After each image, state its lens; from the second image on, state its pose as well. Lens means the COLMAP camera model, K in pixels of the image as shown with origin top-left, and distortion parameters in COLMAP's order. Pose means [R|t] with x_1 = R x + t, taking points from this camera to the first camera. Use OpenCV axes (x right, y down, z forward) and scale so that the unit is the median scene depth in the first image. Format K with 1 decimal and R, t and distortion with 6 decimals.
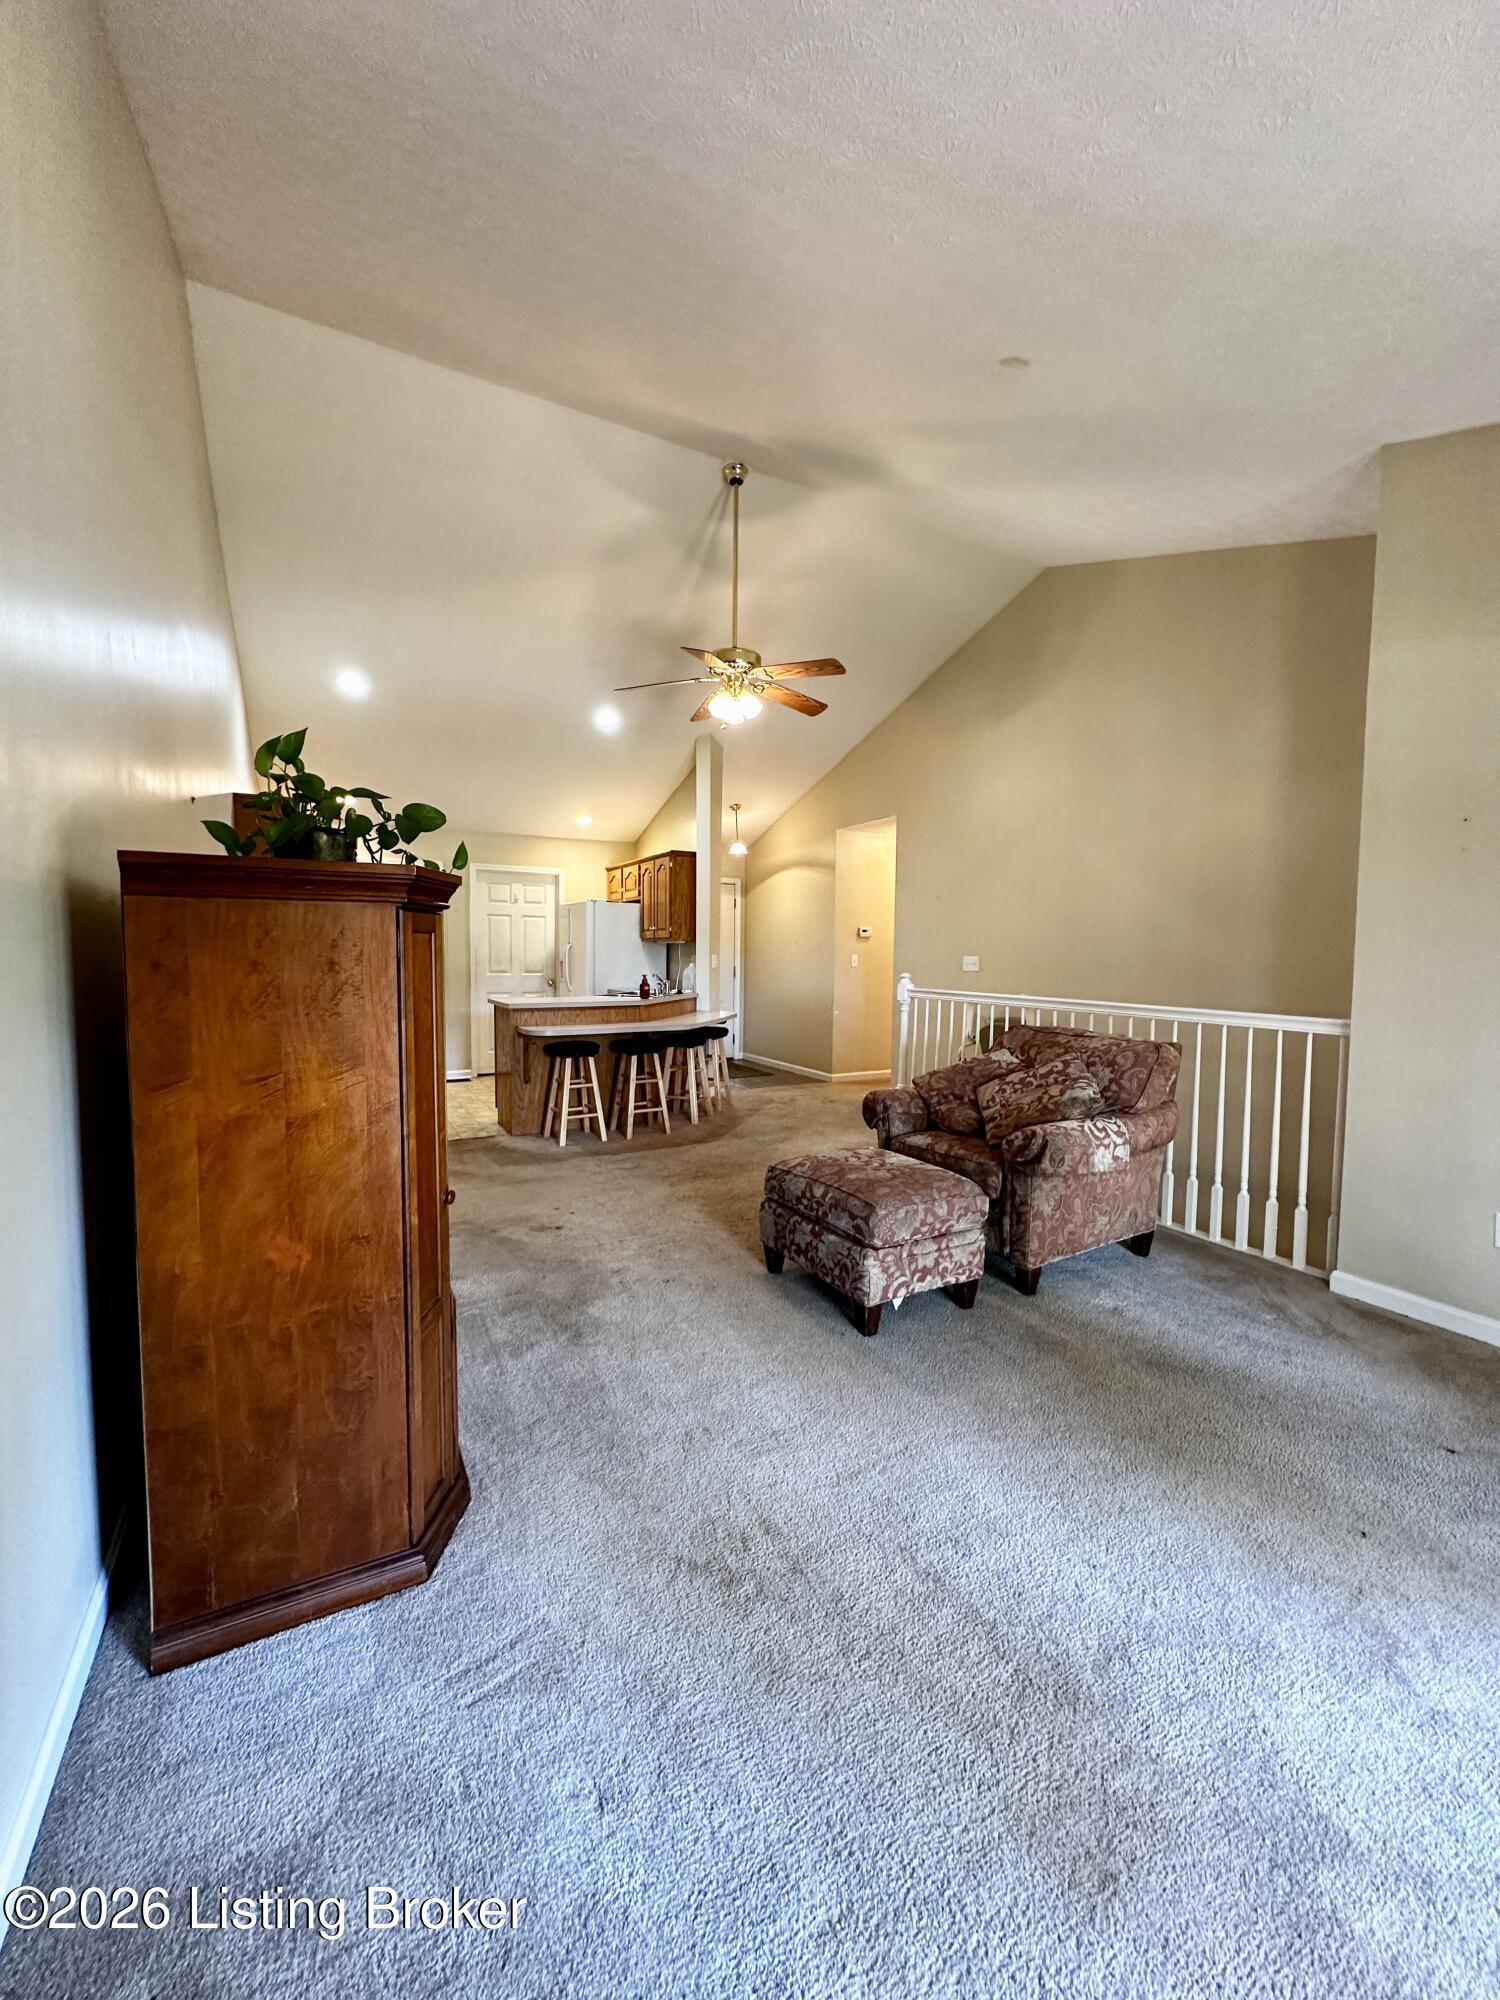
lens RADIAL K [[801.6, 0, 752.8], [0, 801.6, 999.1], [0, 0, 1]] dist [-0.003856, 0.000855]
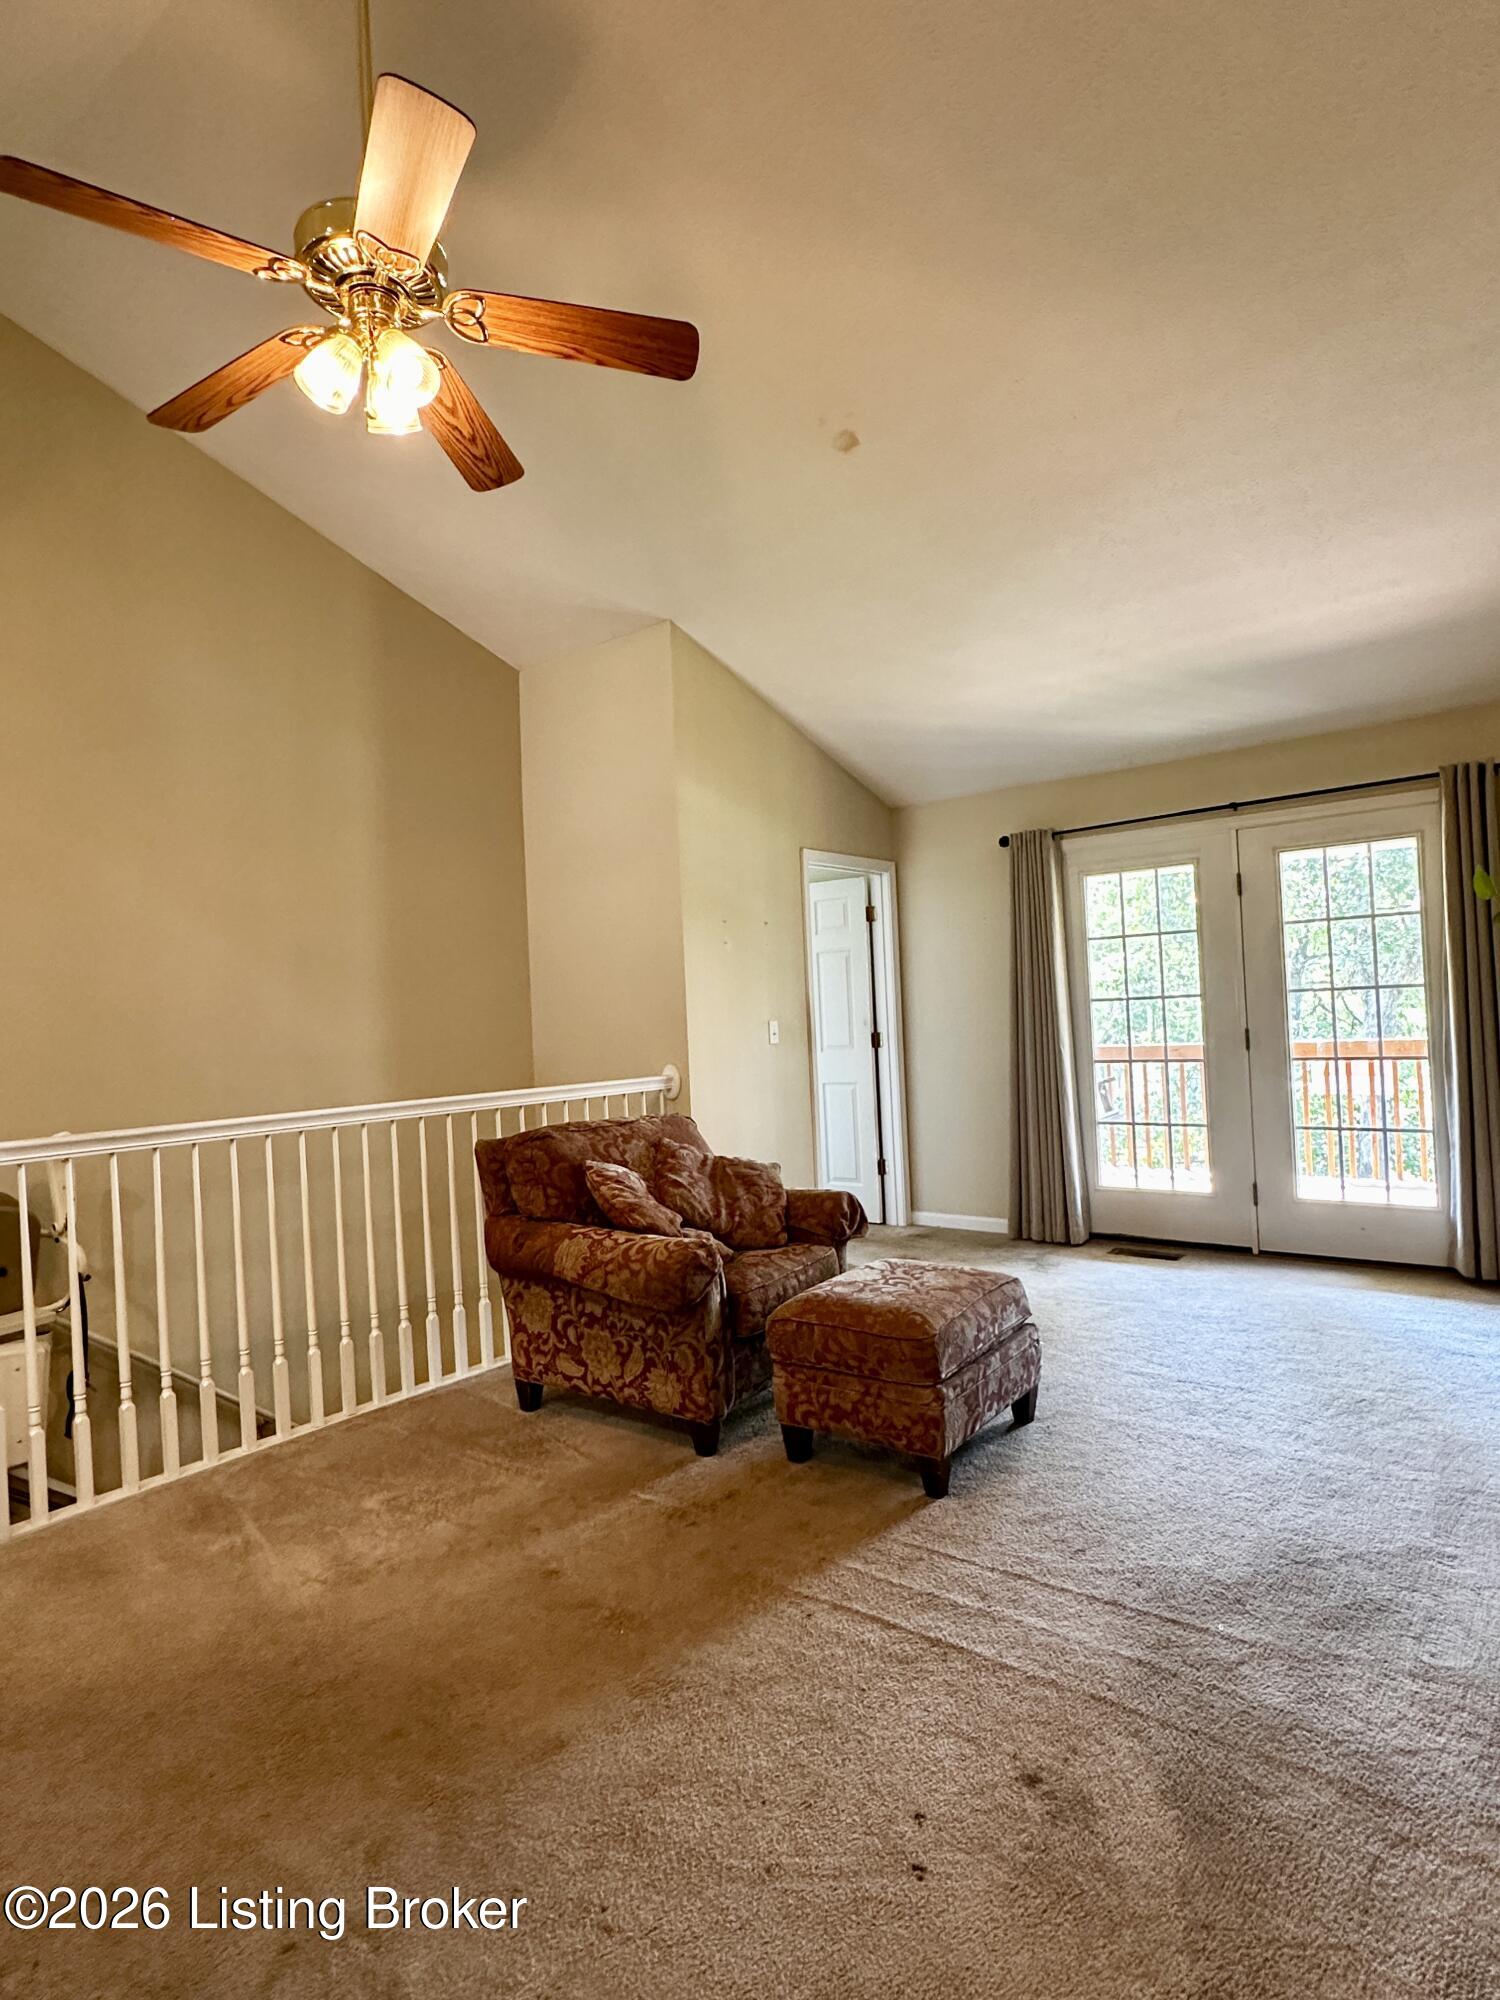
lens RADIAL K [[1094.1, 0, 746.2], [0, 1094.1, 996.3], [0, 0, 1]] dist [-0.000995, -0.001729]
pose [[-0.394529, 0.021839, 0.918624, -0.511360], [0.093649, 0.995468, 0.016554, -0.070118], [-0.914099, 0.092559, -0.394787, 0.997646]]
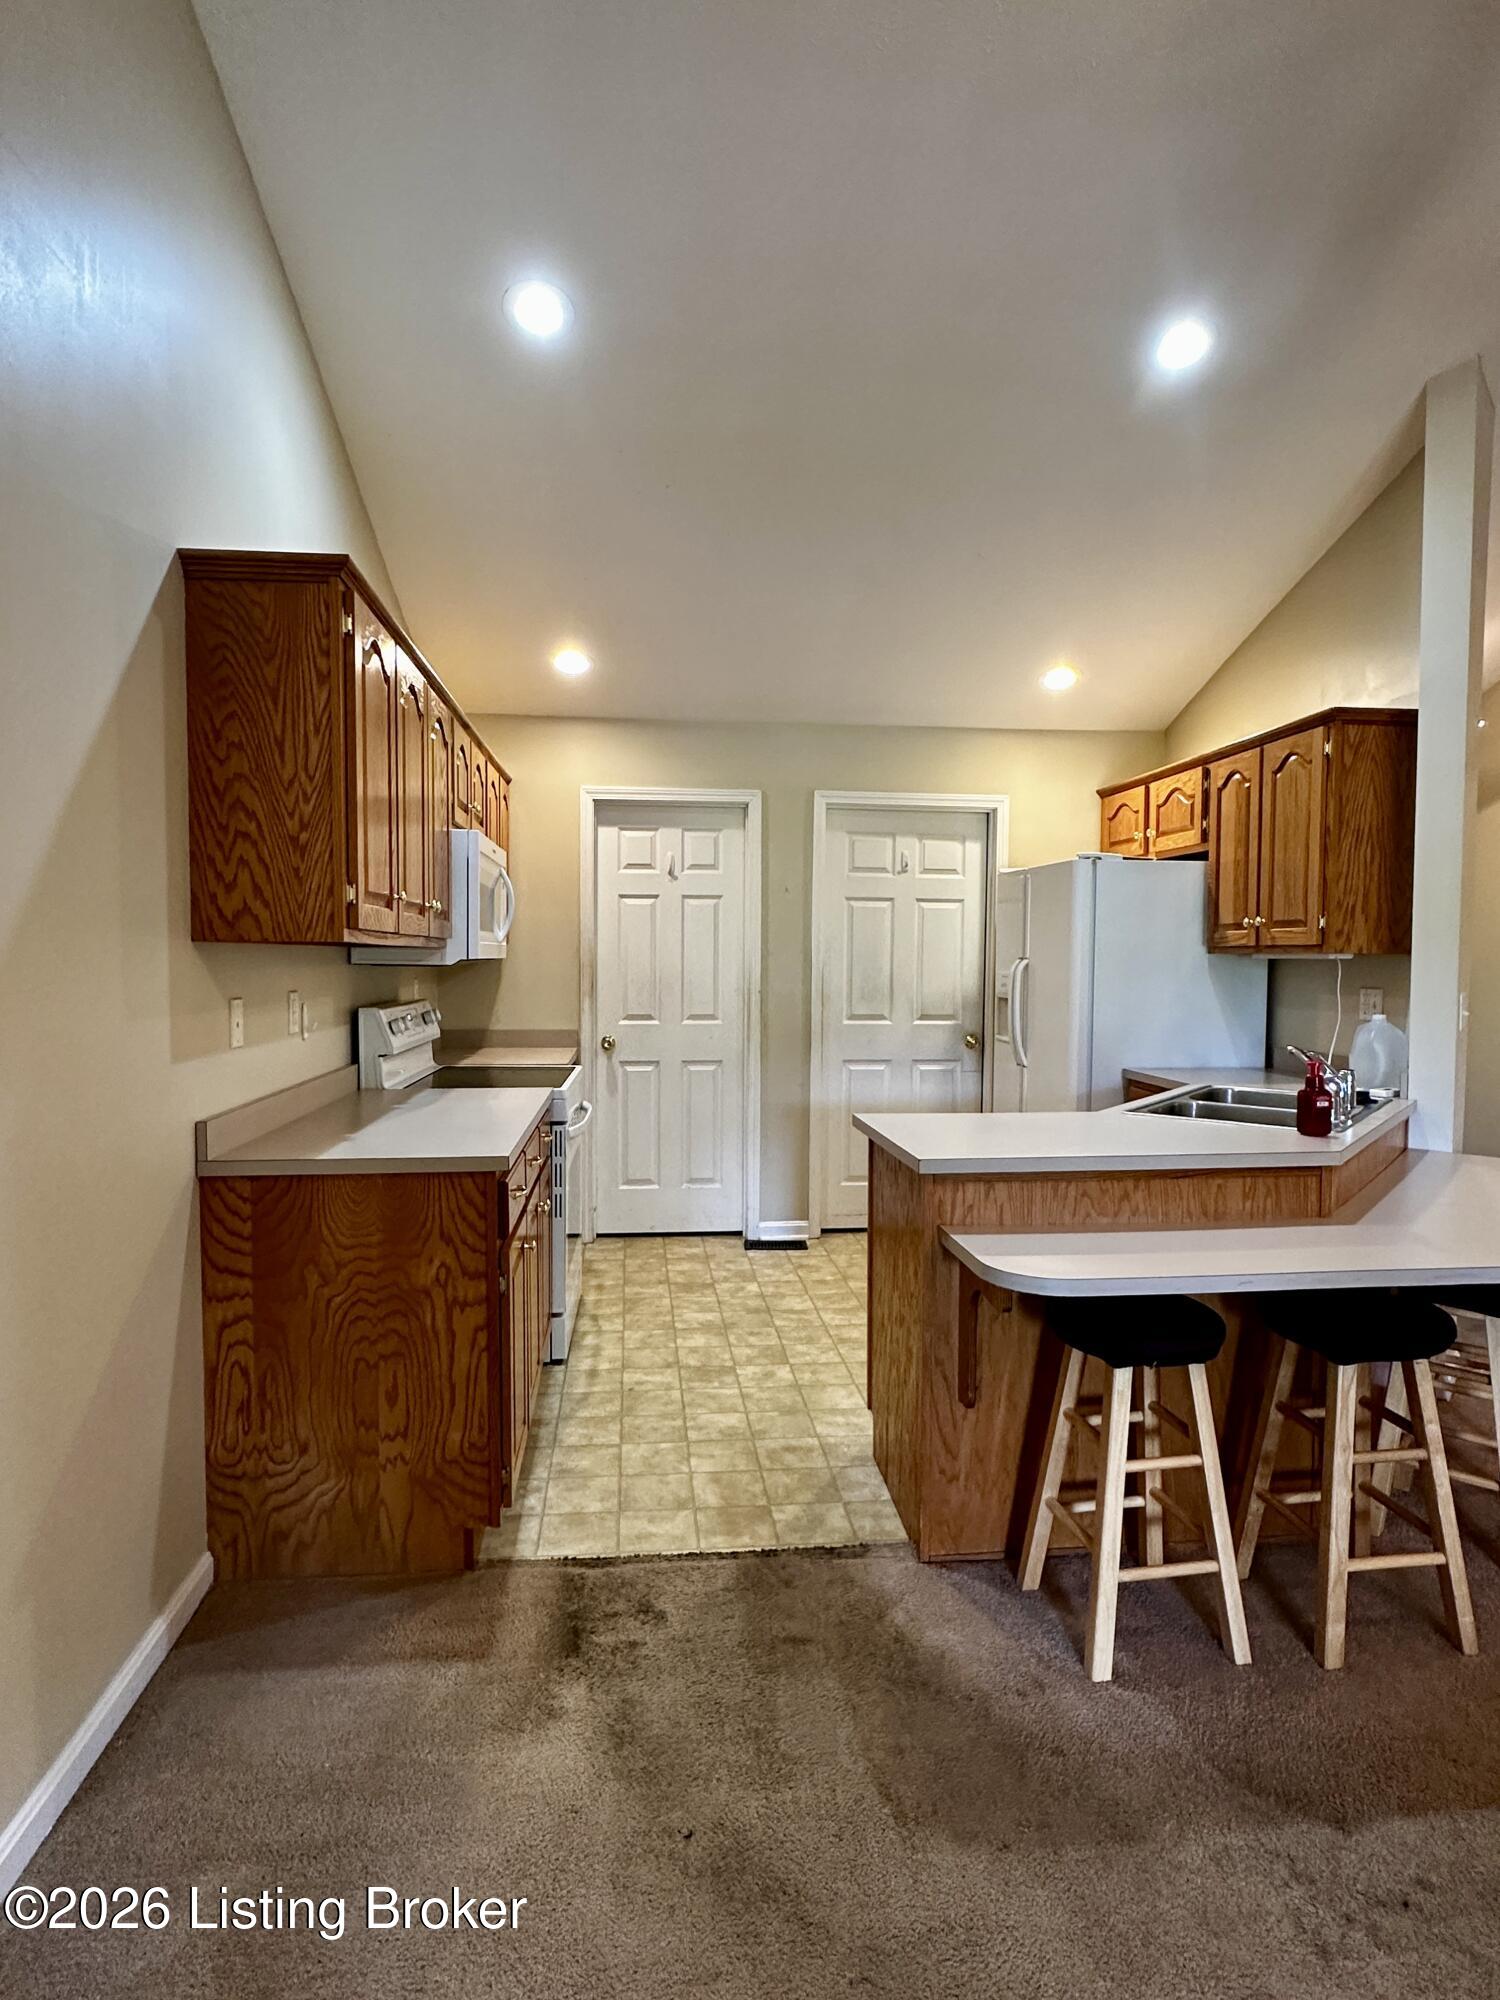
lens RADIAL K [[1094.1, 0, 745.7], [0, 1094.1, 1004.3], [0, 0, 1]] dist [-0.000995, -0.001729]
pose [[0.921735, 0.014262, -0.387558, -0.230470], [-0.020312, 0.999727, -0.011519, -0.057941], [0.387288, 0.018490, 0.921773, 0.651442]]
